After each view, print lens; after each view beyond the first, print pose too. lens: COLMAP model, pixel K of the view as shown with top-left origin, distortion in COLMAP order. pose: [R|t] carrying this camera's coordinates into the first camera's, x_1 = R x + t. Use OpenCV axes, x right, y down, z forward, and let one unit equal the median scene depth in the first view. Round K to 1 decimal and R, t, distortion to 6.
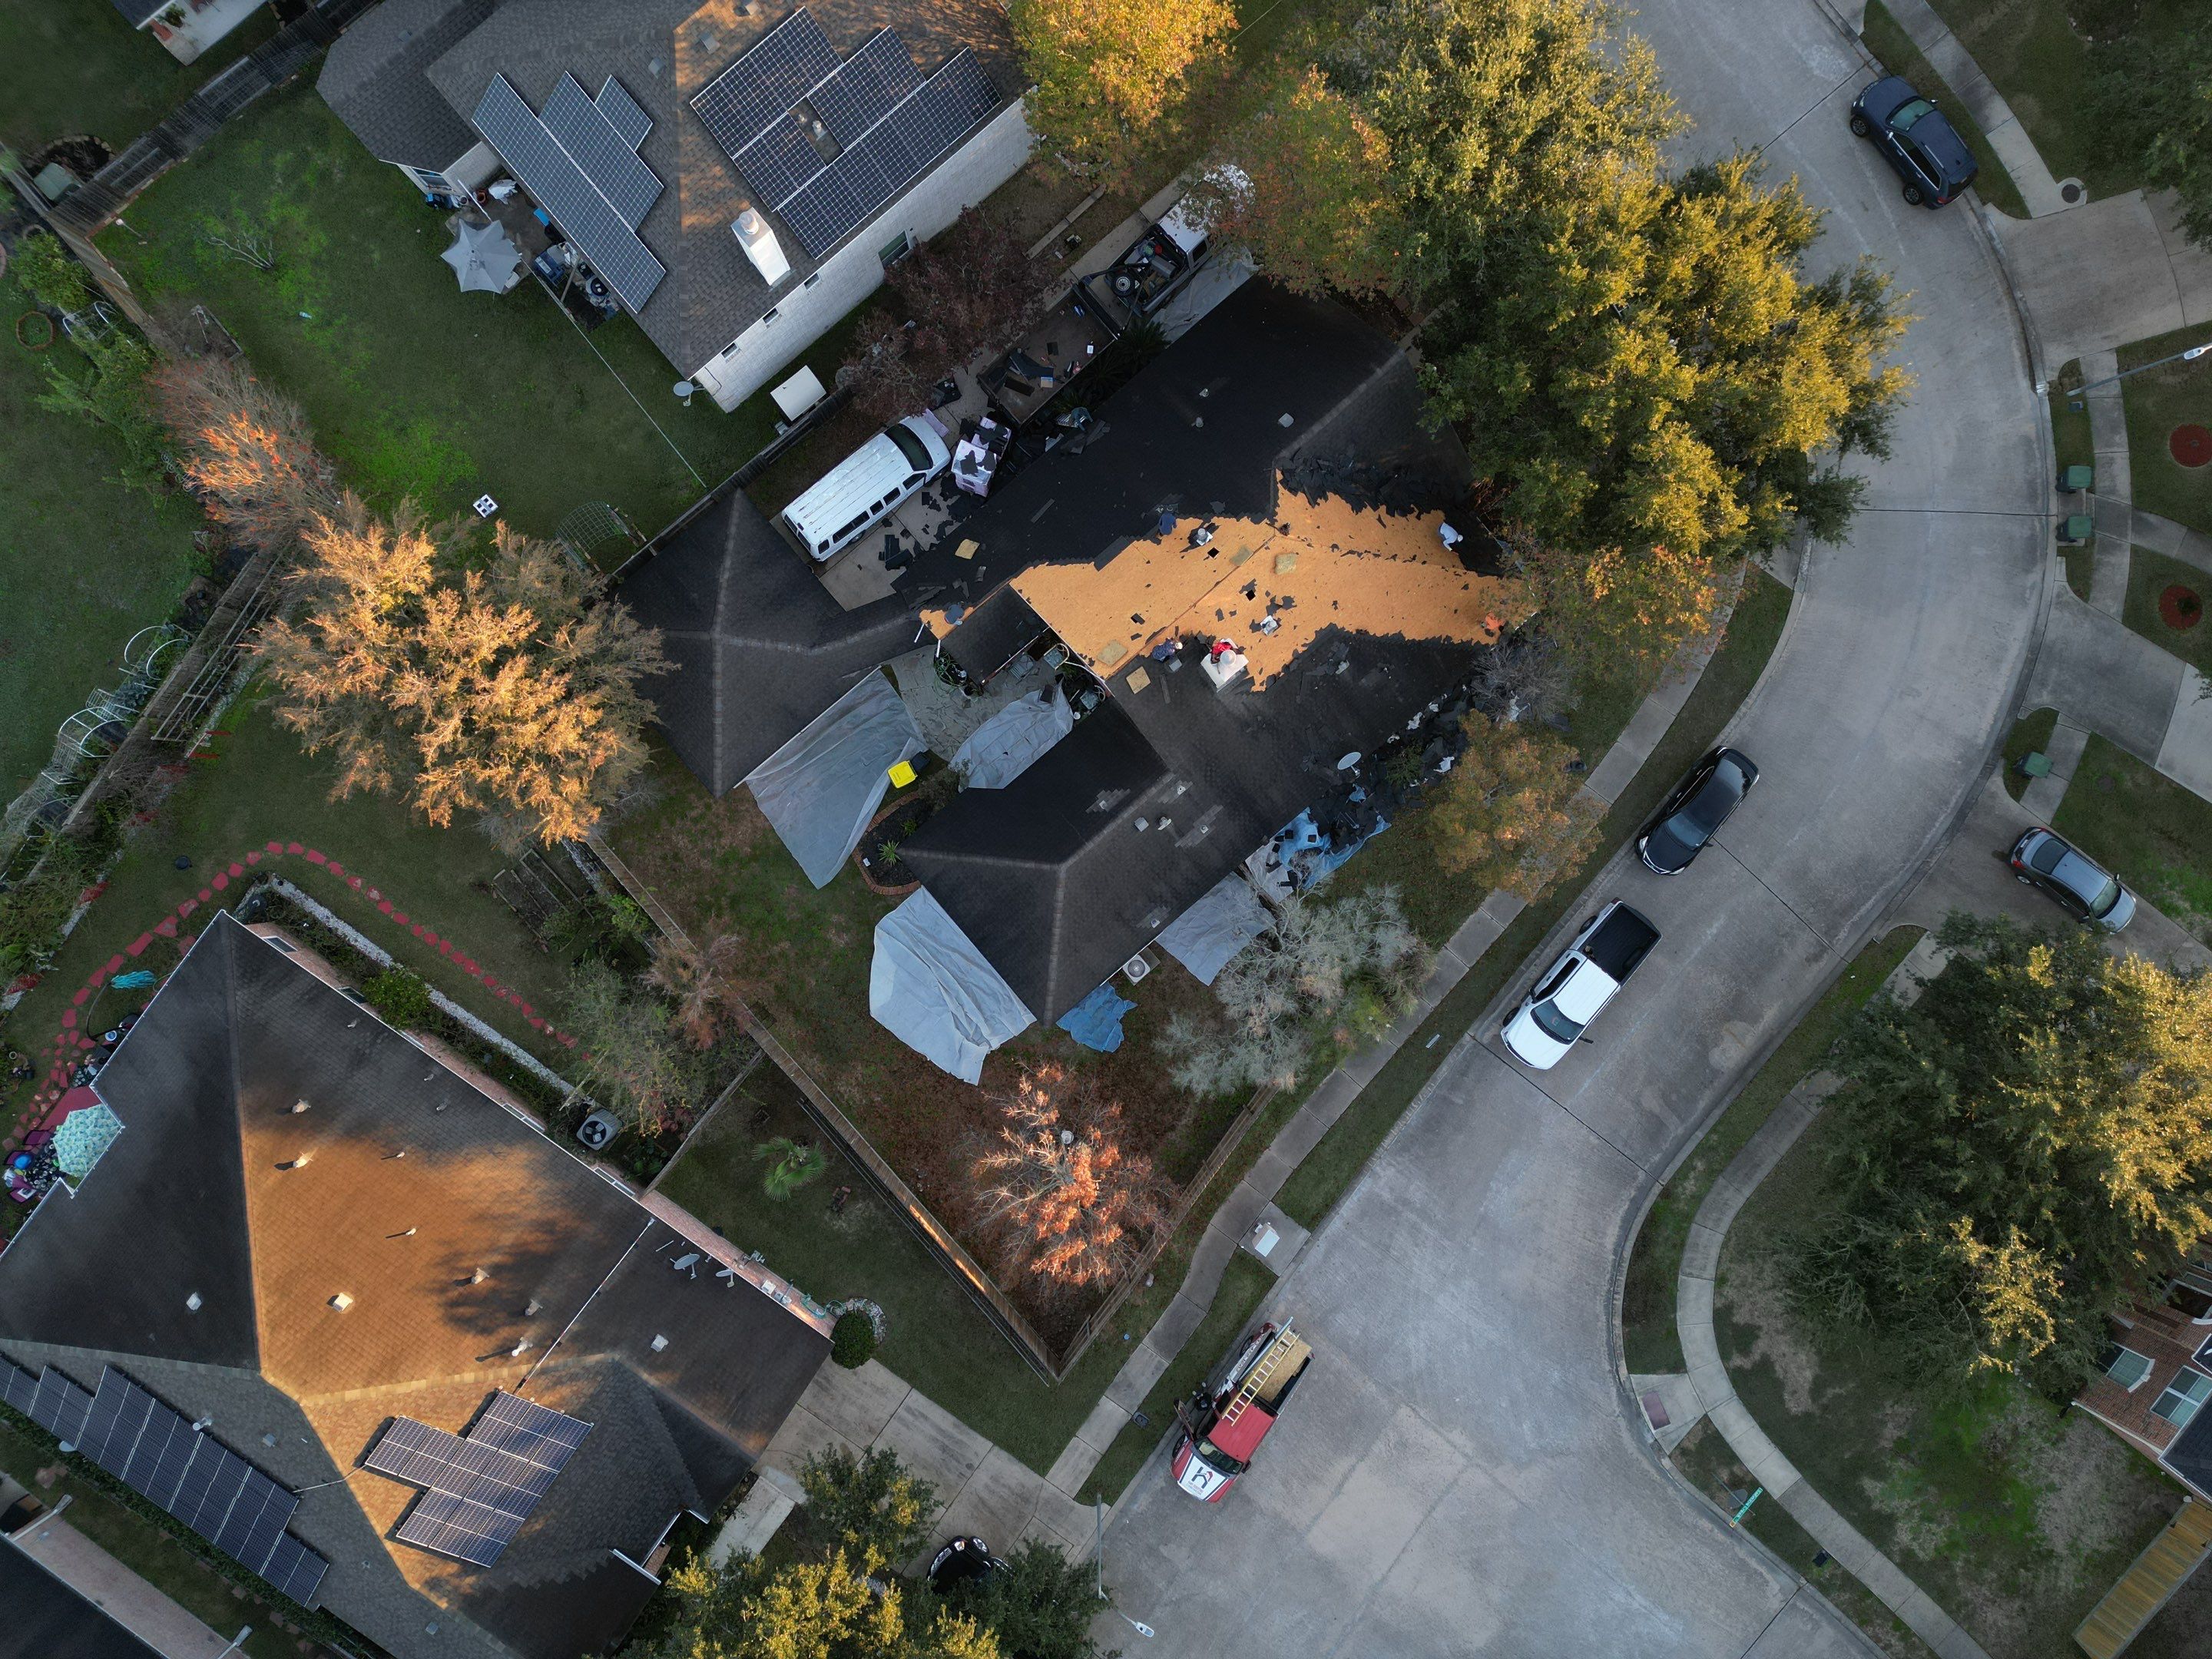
lens RADIAL K [[1538.1, 0, 1100.4], [0, 1538.1, 821.4], [0, 0, 1]] dist [0.060704, -0.047729]
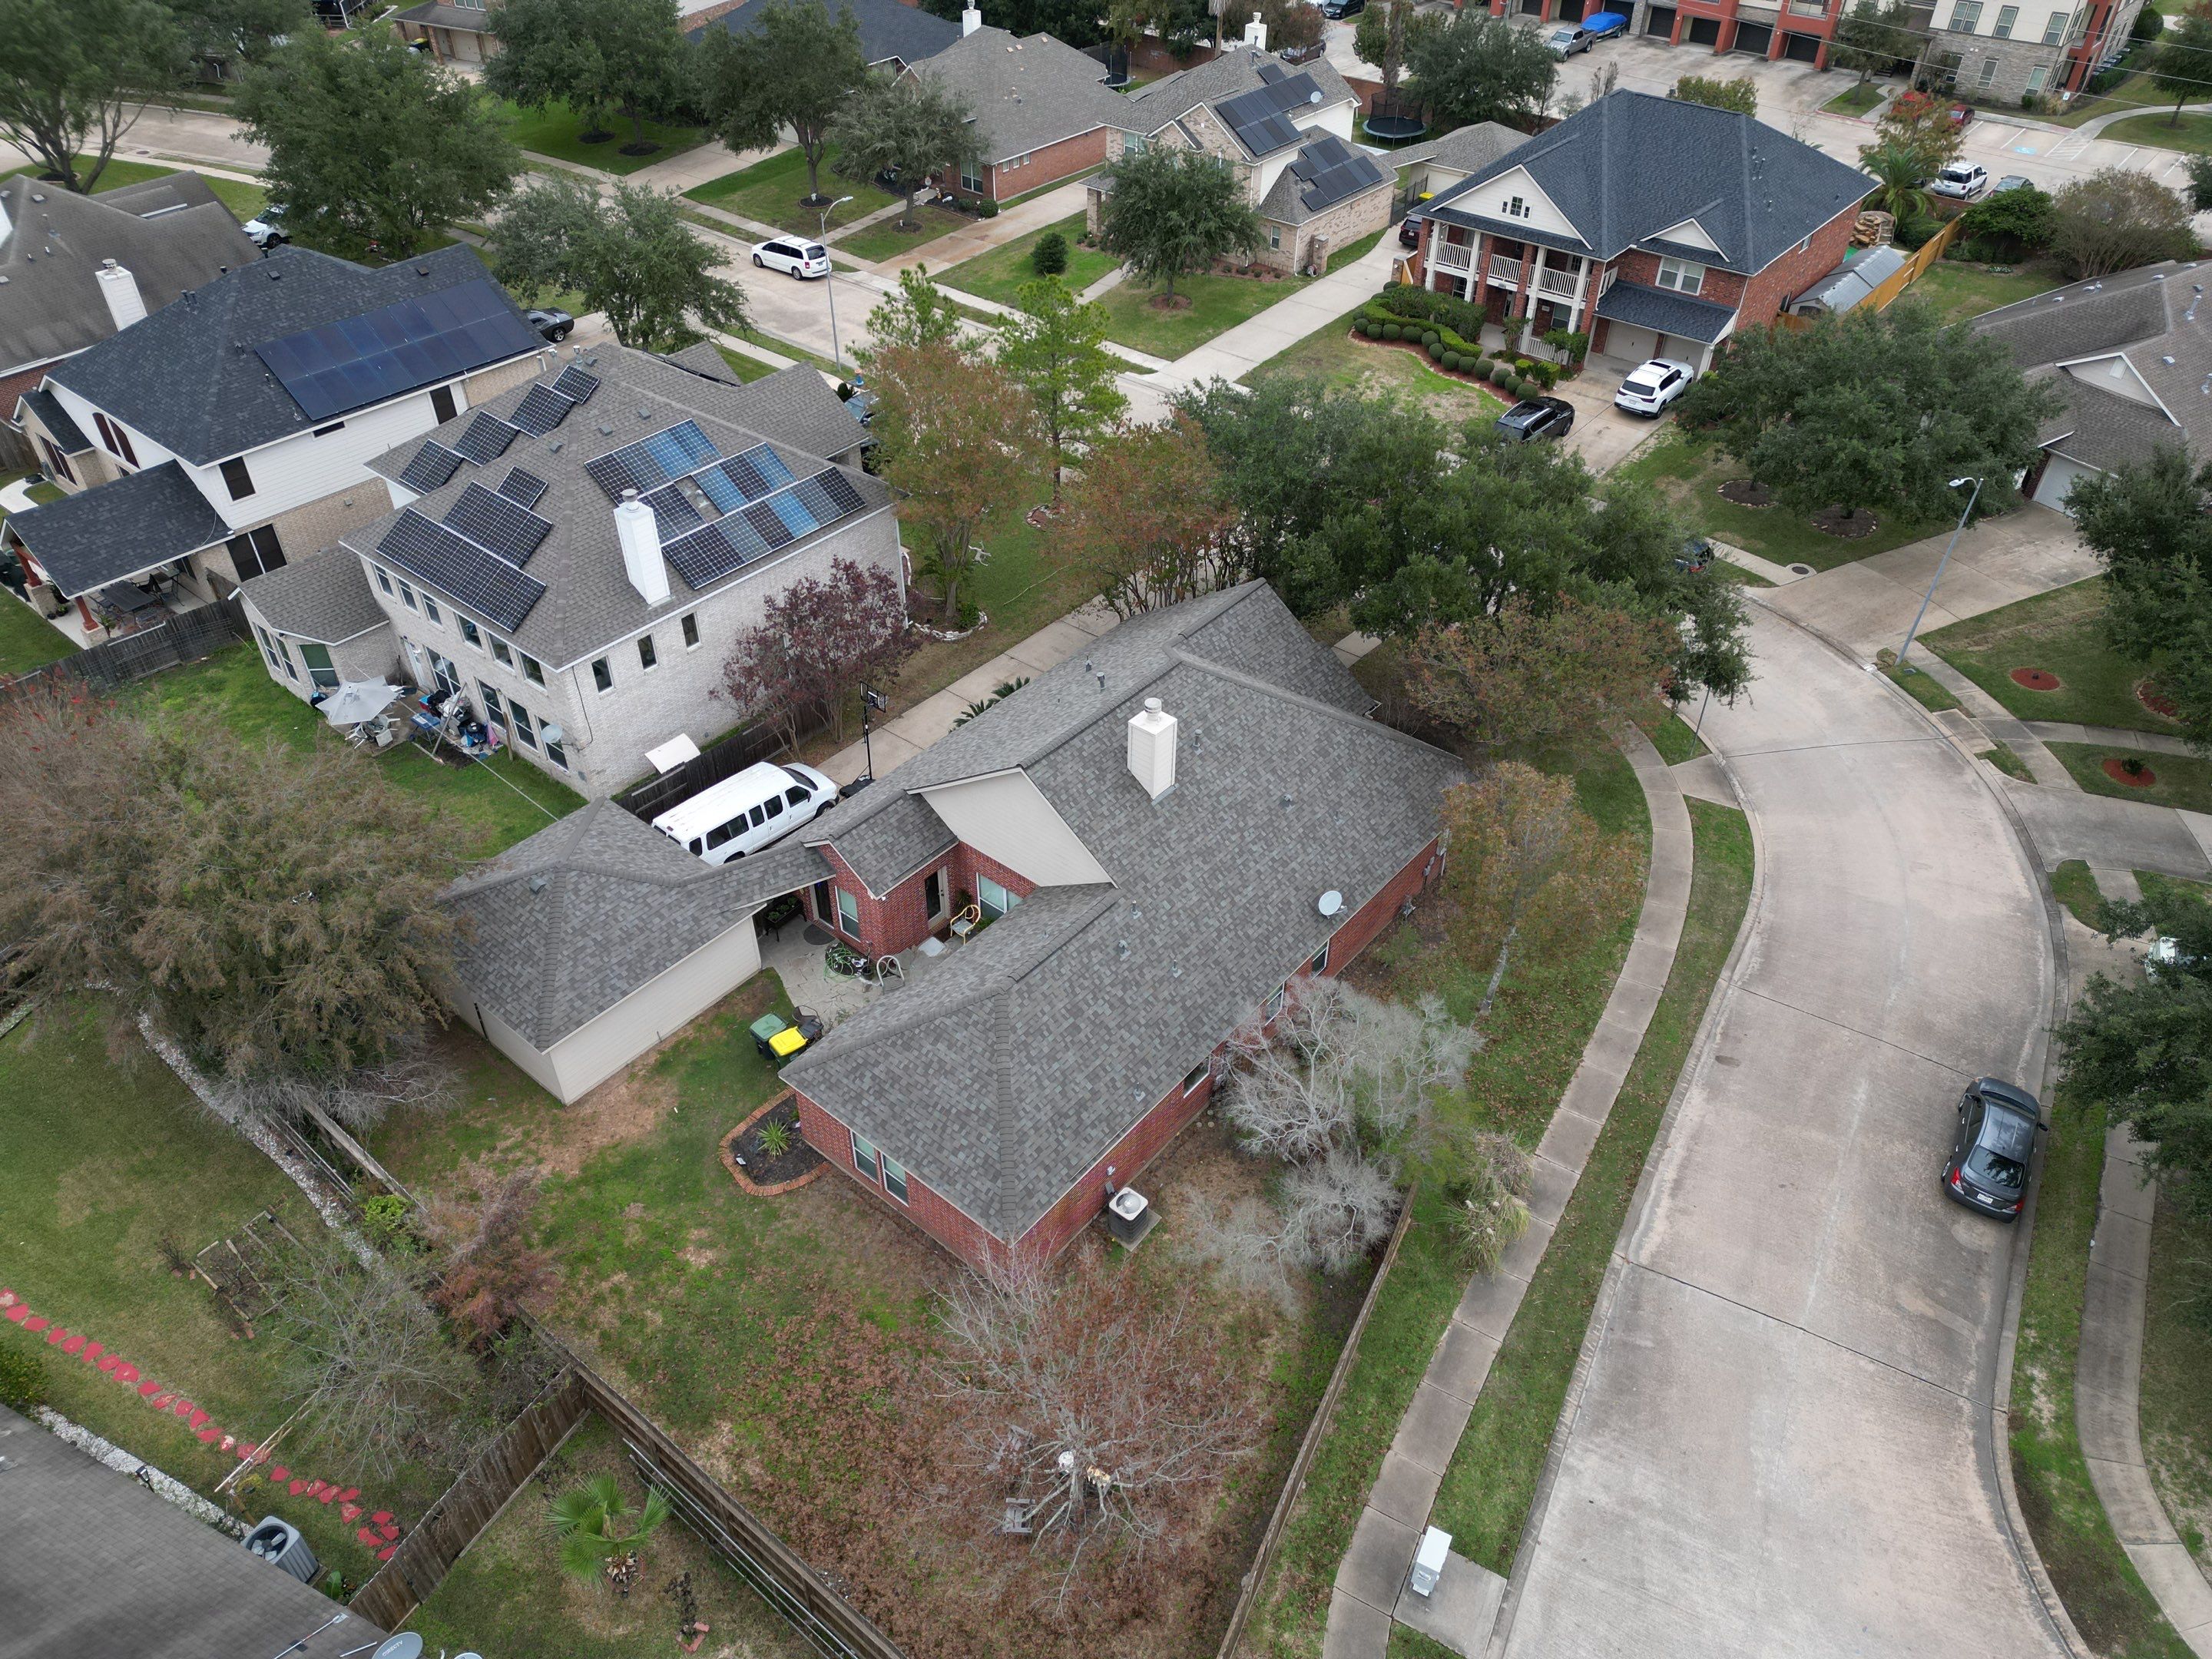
lens RADIAL K [[1538.1, 0, 1114.3], [0, 1538.1, 822.9], [0, 0, 1]] dist [0.060704, -0.047729]
pose [[0.984339, -0.125984, 0.123304, -0.048822], [0.175495, 0.634242, -0.752953, 0.522632], [0.016656, 0.762801, 0.646419, 0.411508]]
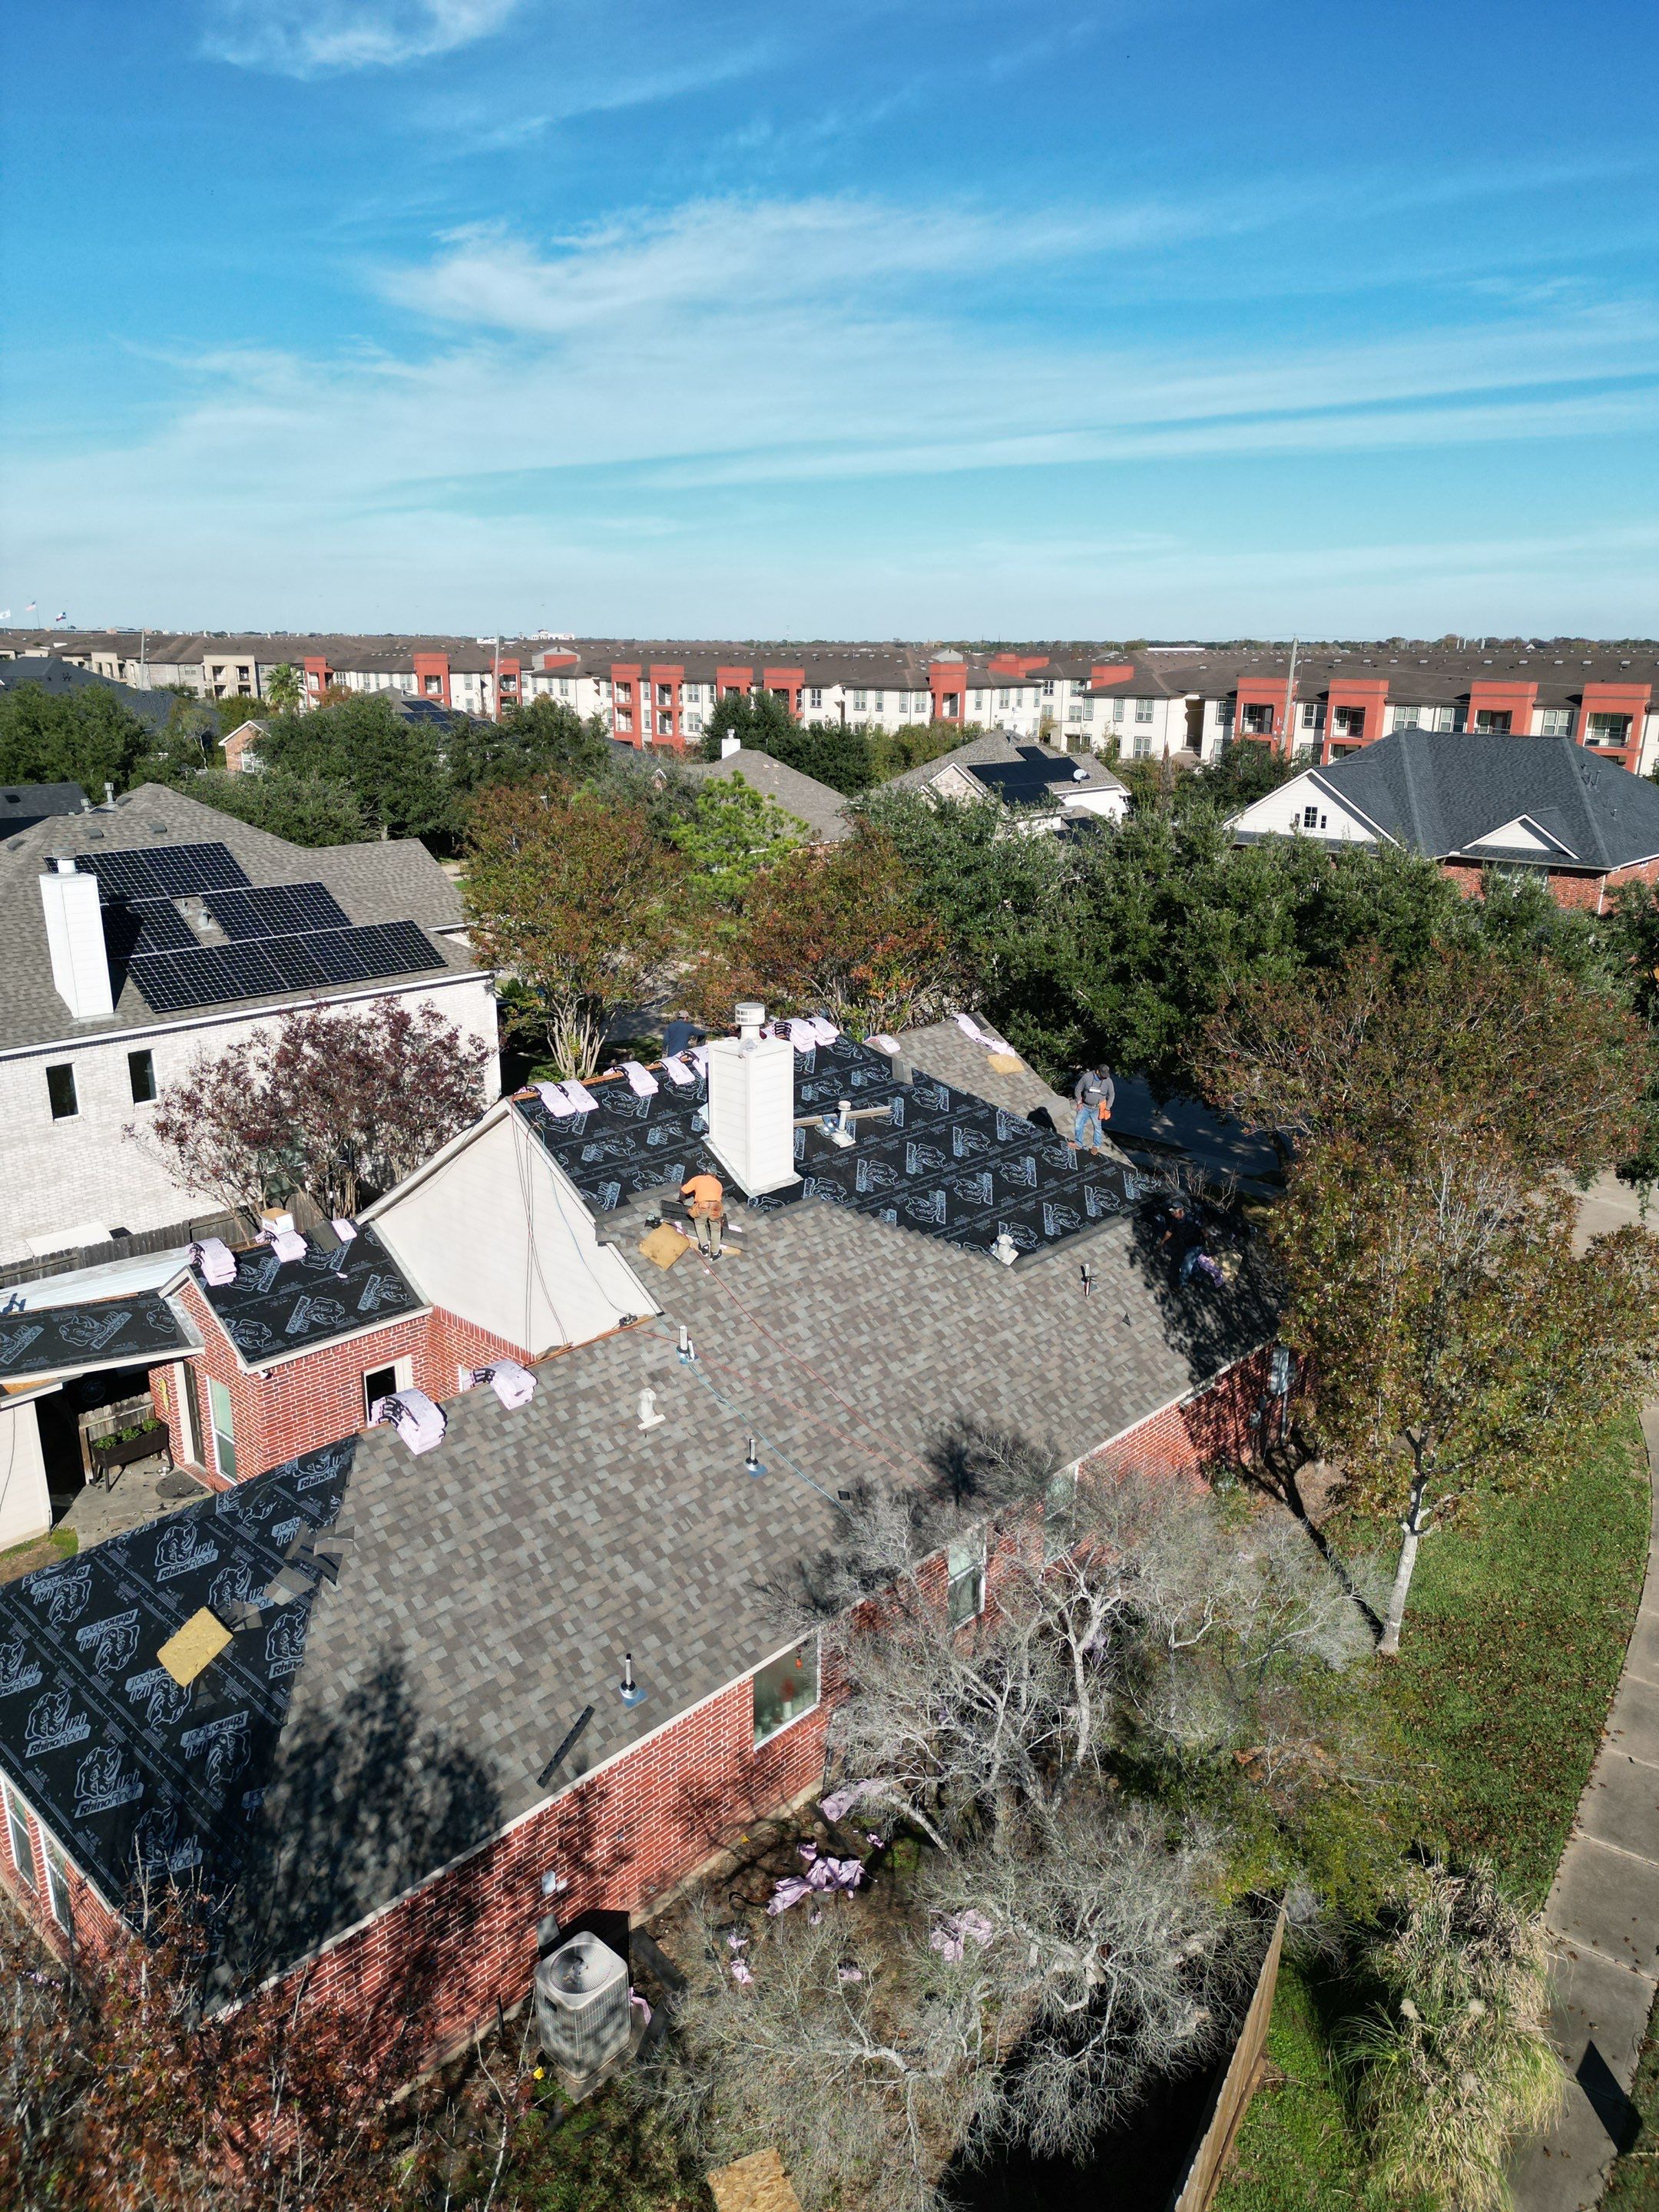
lens RADIAL K [[1538.1, 0, 834.1], [0, 1538.1, 1106.7], [0, 0, 1]] dist [0.060704, -0.047729]
pose [[0.993396, -0.050807, 0.102877, 0.049701], [0.113336, 0.294719, -0.948839, 0.341168], [0.017888, 0.954232, 0.298531, 0.758222]]
